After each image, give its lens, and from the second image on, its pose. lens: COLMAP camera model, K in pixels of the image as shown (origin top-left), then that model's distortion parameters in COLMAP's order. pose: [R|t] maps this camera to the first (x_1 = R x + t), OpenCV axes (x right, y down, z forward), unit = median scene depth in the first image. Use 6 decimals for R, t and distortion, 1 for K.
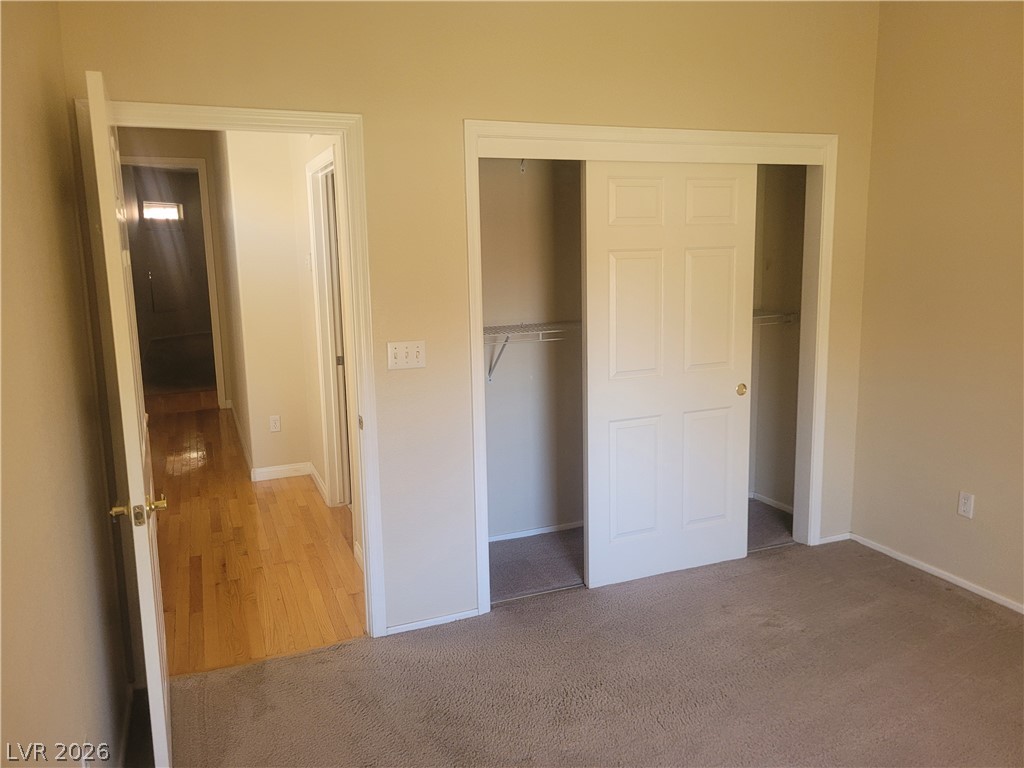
lens RADIAL K [[777.0, 0, 511.2], [0, 777.0, 375.0], [0, 0, 1]] dist [0.017068, -0.004976]
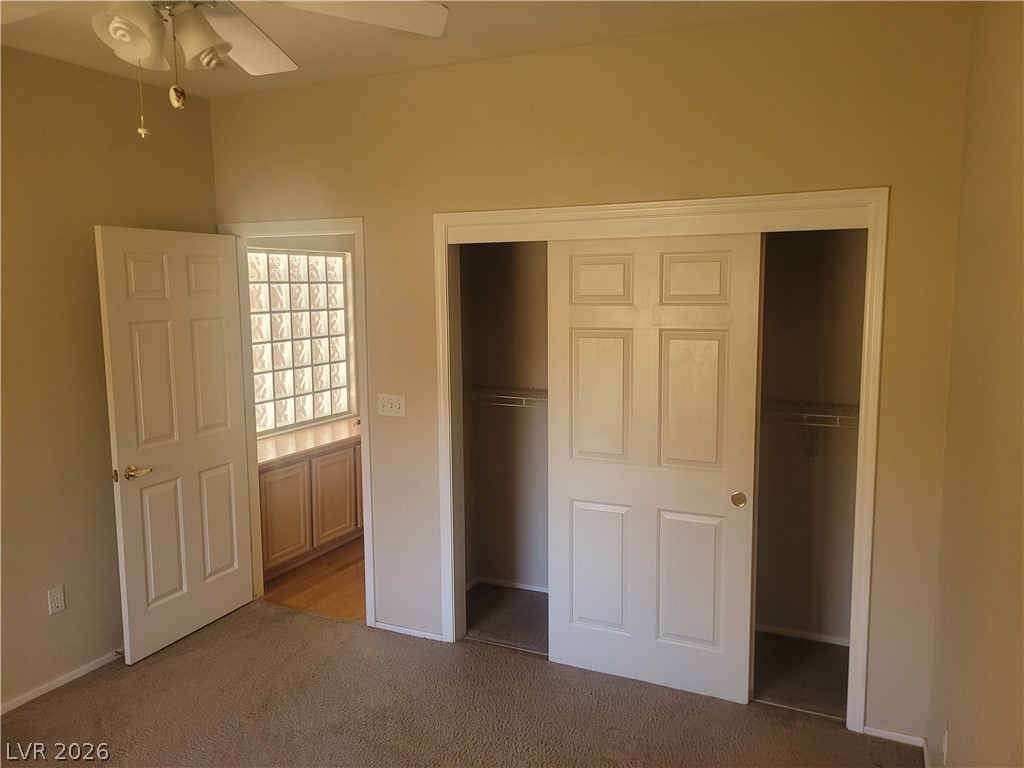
lens RADIAL K [[774.6, 0, 517.3], [0, 774.6, 385.0], [0, 0, 1]] dist [0.036654, -0.034582]
pose [[0.671516, 0.108964, -0.732935, 0.840626], [-0.125921, 0.991523, 0.032039, -0.114805], [0.730212, 0.070777, 0.679544, 0.288371]]
